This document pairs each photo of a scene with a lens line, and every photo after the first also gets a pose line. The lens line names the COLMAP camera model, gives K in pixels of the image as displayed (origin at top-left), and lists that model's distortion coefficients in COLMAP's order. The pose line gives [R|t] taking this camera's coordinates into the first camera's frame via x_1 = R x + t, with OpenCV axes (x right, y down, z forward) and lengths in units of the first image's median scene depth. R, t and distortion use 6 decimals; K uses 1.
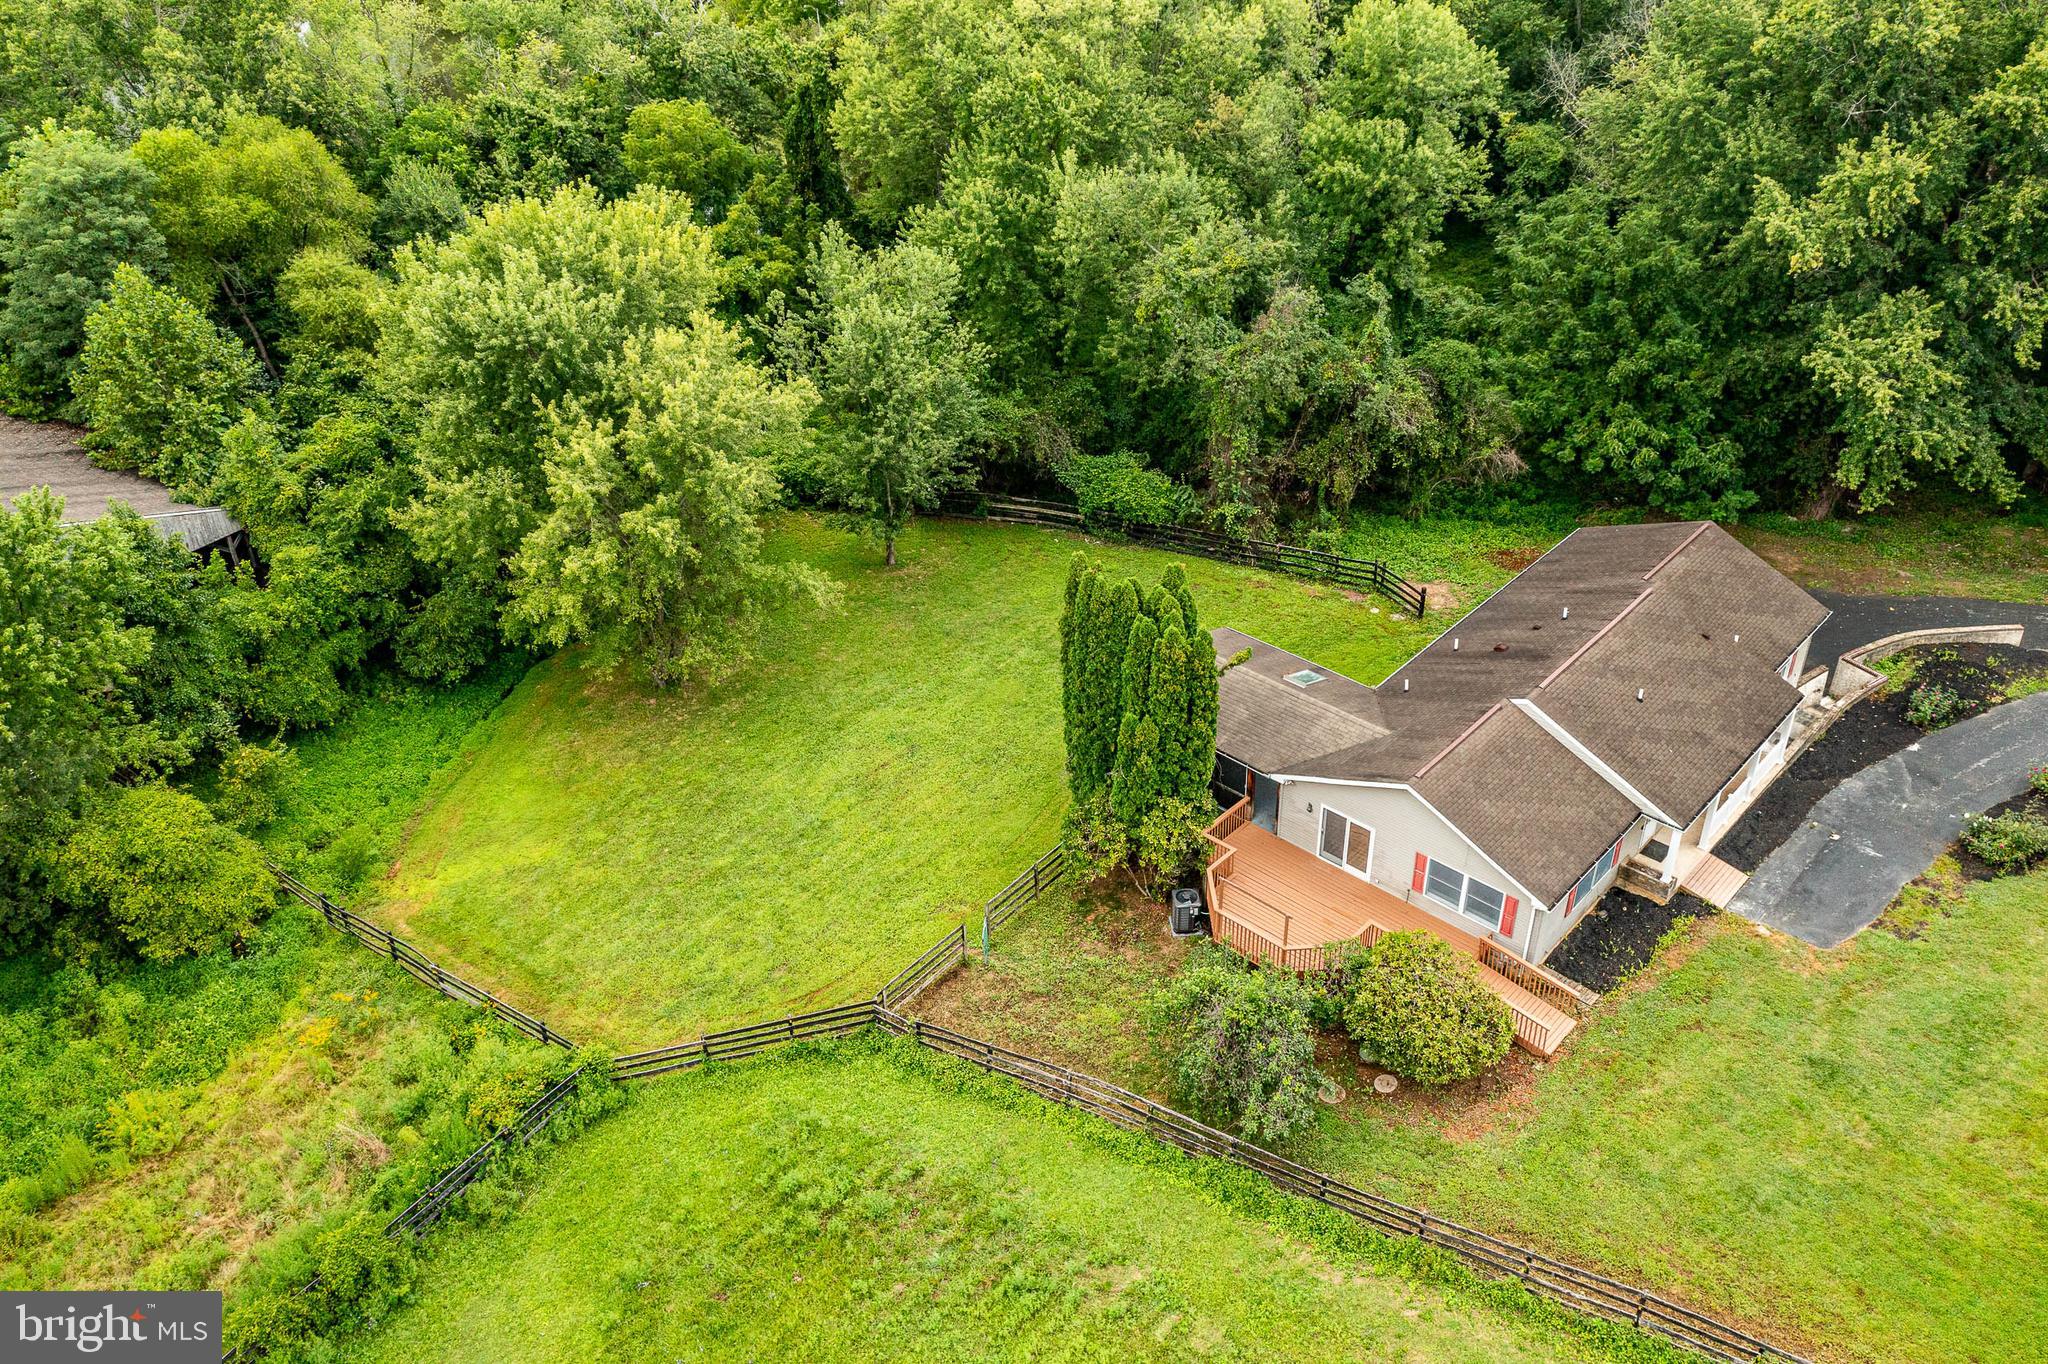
lens RADIAL K [[1642.5, 0, 1014.2], [0, 1642.5, 682.0], [0, 0, 1]] dist [-0.015603, 0.022527]
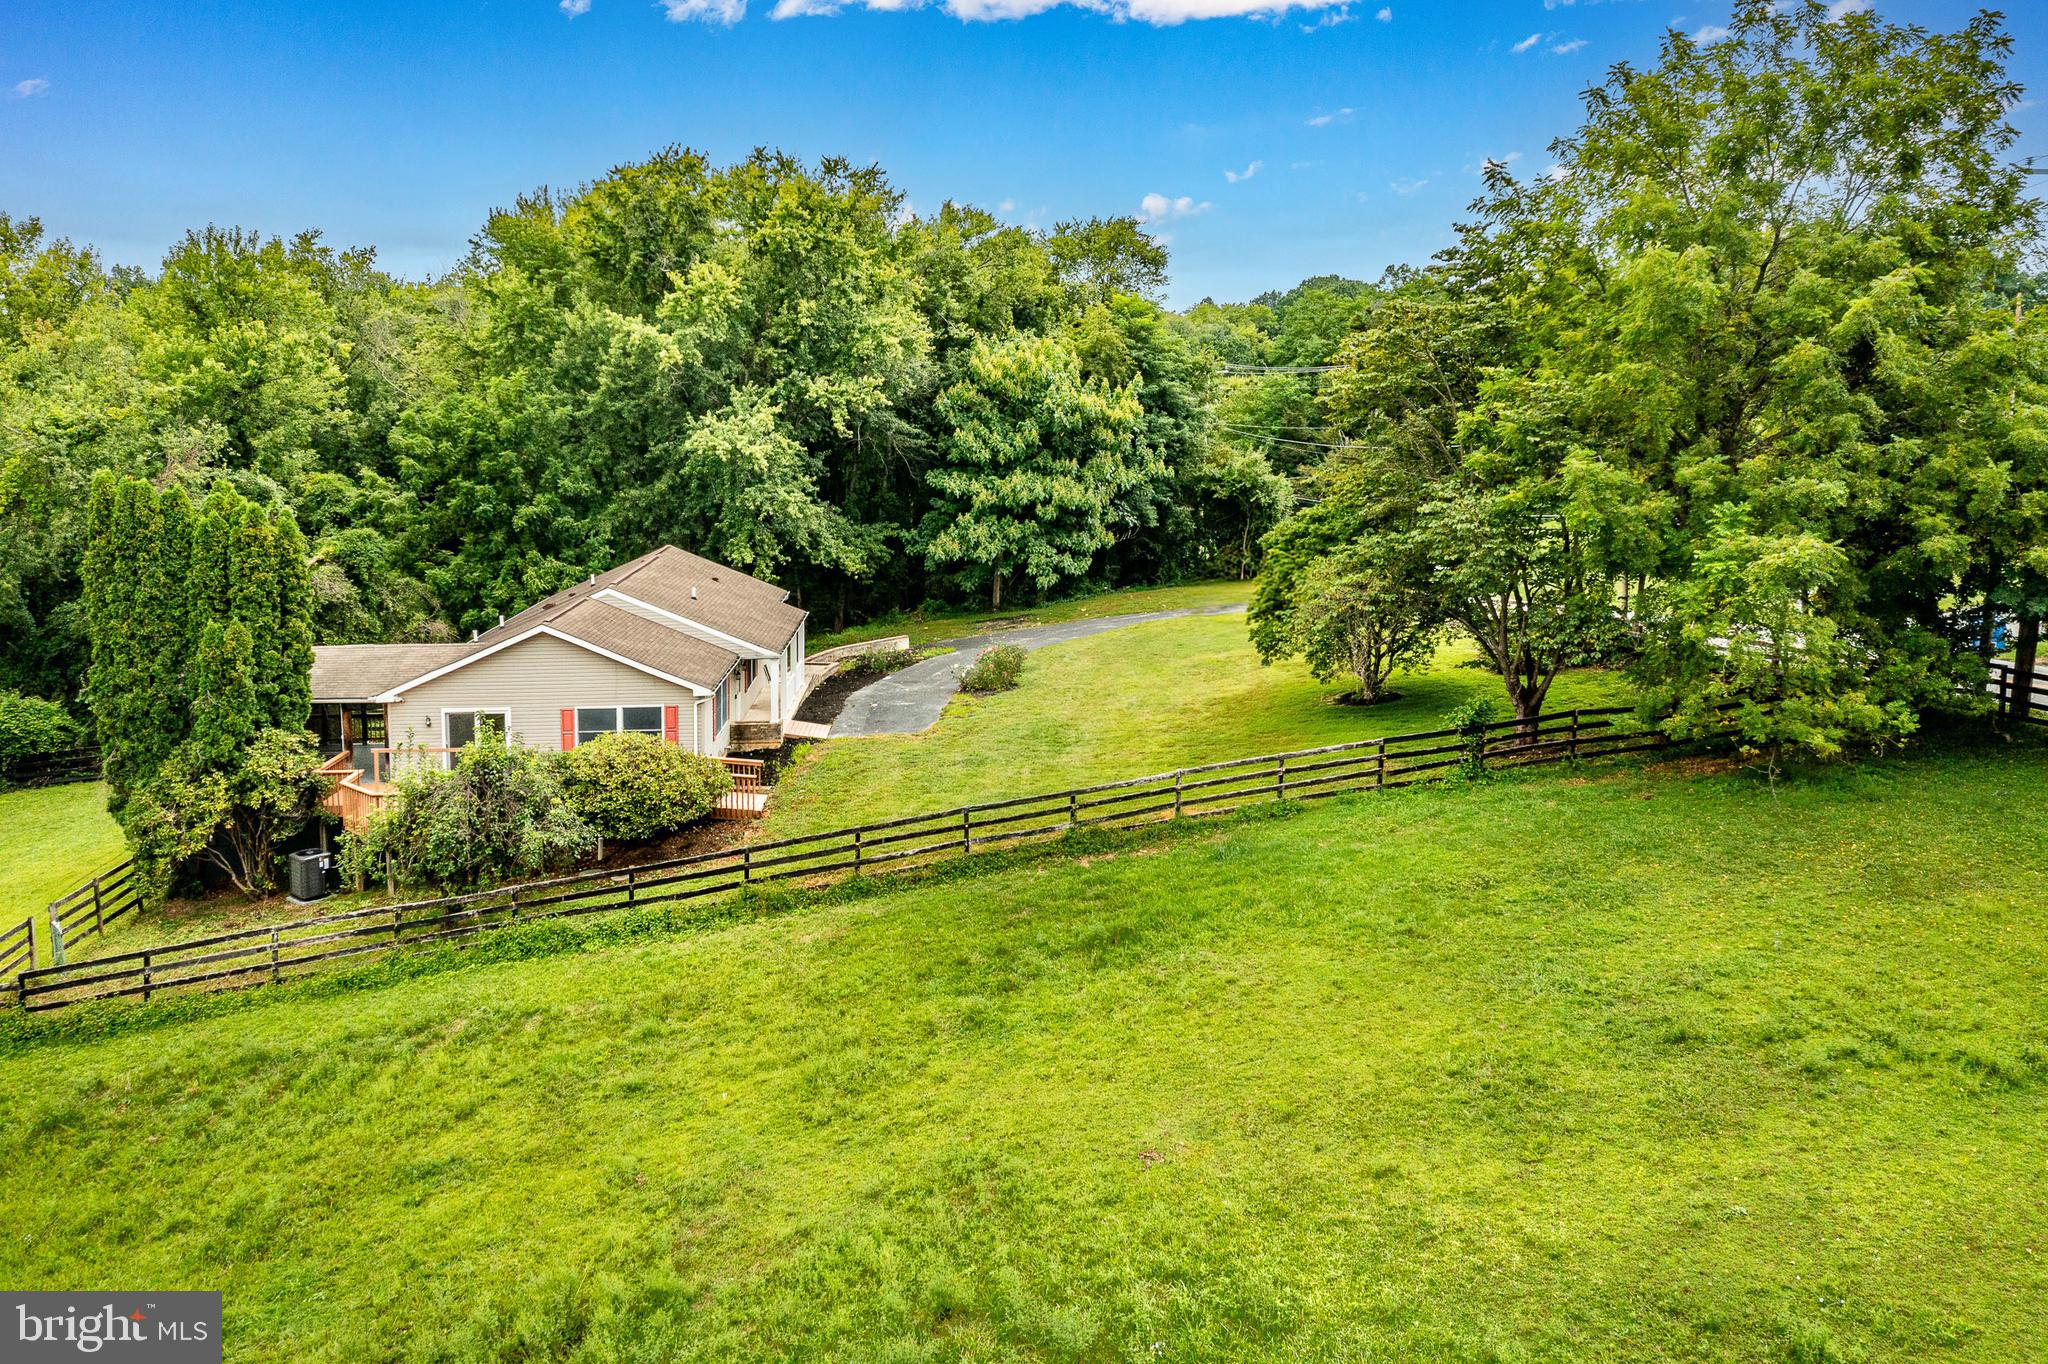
lens RADIAL K [[1642.5, 0, 1038.0], [0, 1642.5, 672.0], [0, 0, 1]] dist [-0.015603, 0.022527]
pose [[0.702334, -0.087607, 0.706436, -0.201693], [0.360769, 0.899313, -0.247149, 0.350715], [-0.613655, 0.428441, 0.663224, 0.128402]]
